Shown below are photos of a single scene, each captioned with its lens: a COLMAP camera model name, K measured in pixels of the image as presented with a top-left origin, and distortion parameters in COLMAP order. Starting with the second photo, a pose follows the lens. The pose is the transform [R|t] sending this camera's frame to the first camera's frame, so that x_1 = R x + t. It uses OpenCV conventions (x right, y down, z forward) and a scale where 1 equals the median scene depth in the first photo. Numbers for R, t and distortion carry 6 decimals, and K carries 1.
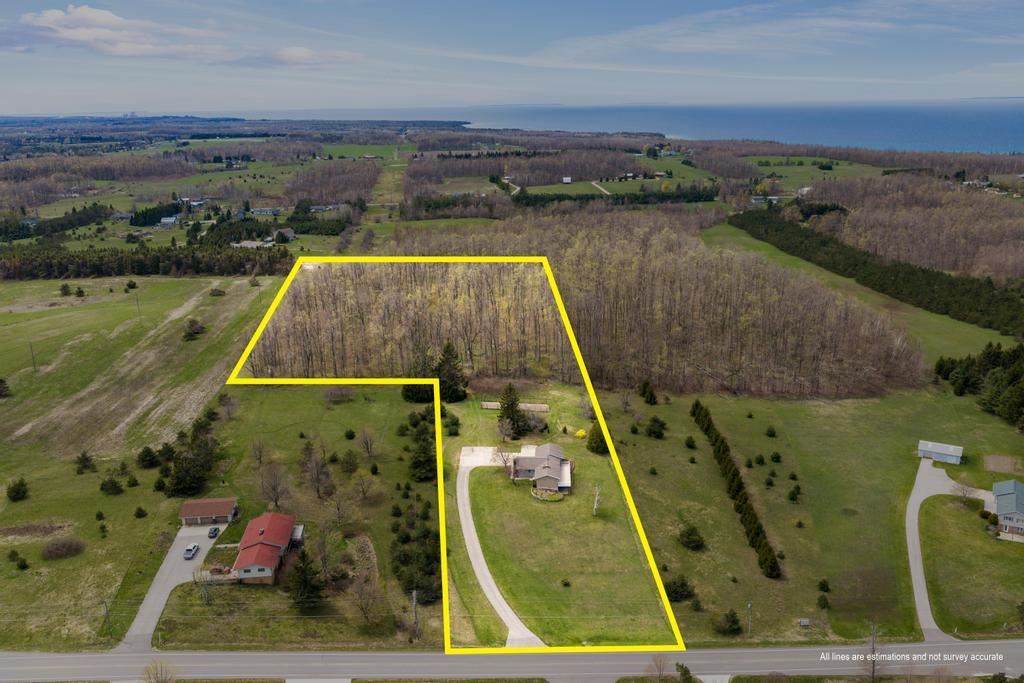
lens RADIAL K [[818.4, 0, 512.0], [0, 818.4, 341.5], [0, 0, 1]] dist [0.006632, -0.002470]
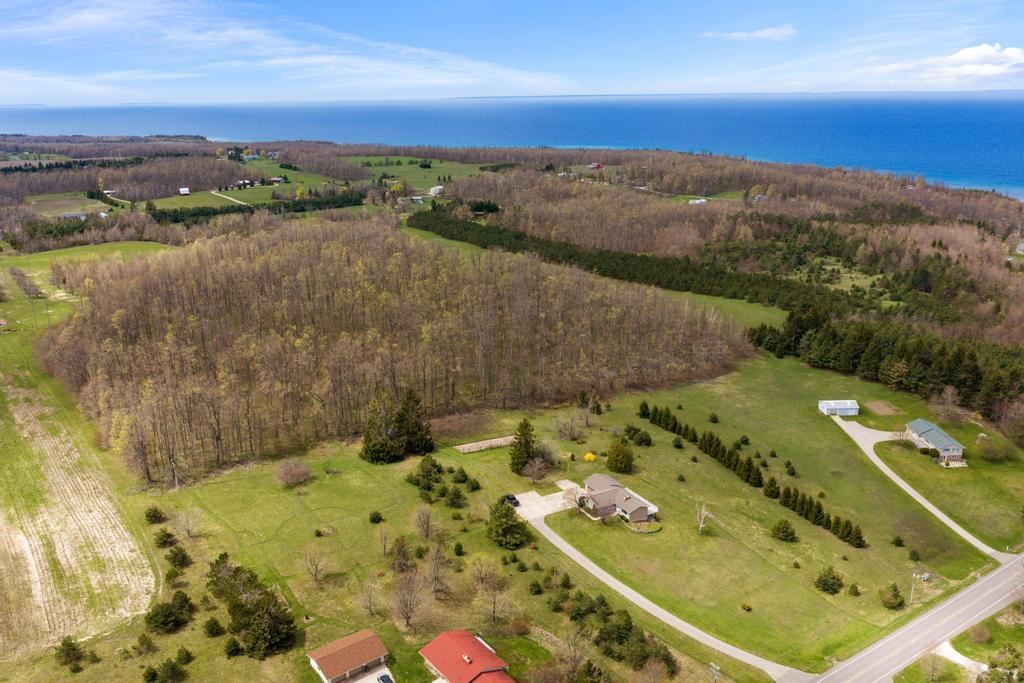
lens RADIAL K [[818.4, 0, 512.0], [0, 818.4, 341.5], [0, 0, 1]] dist [0.006632, -0.002470]
pose [[0.861354, -0.144340, 0.487067, -0.275255], [0.144625, 0.988785, 0.037260, -0.044334], [-0.486983, 0.038348, 0.872569, 0.120892]]
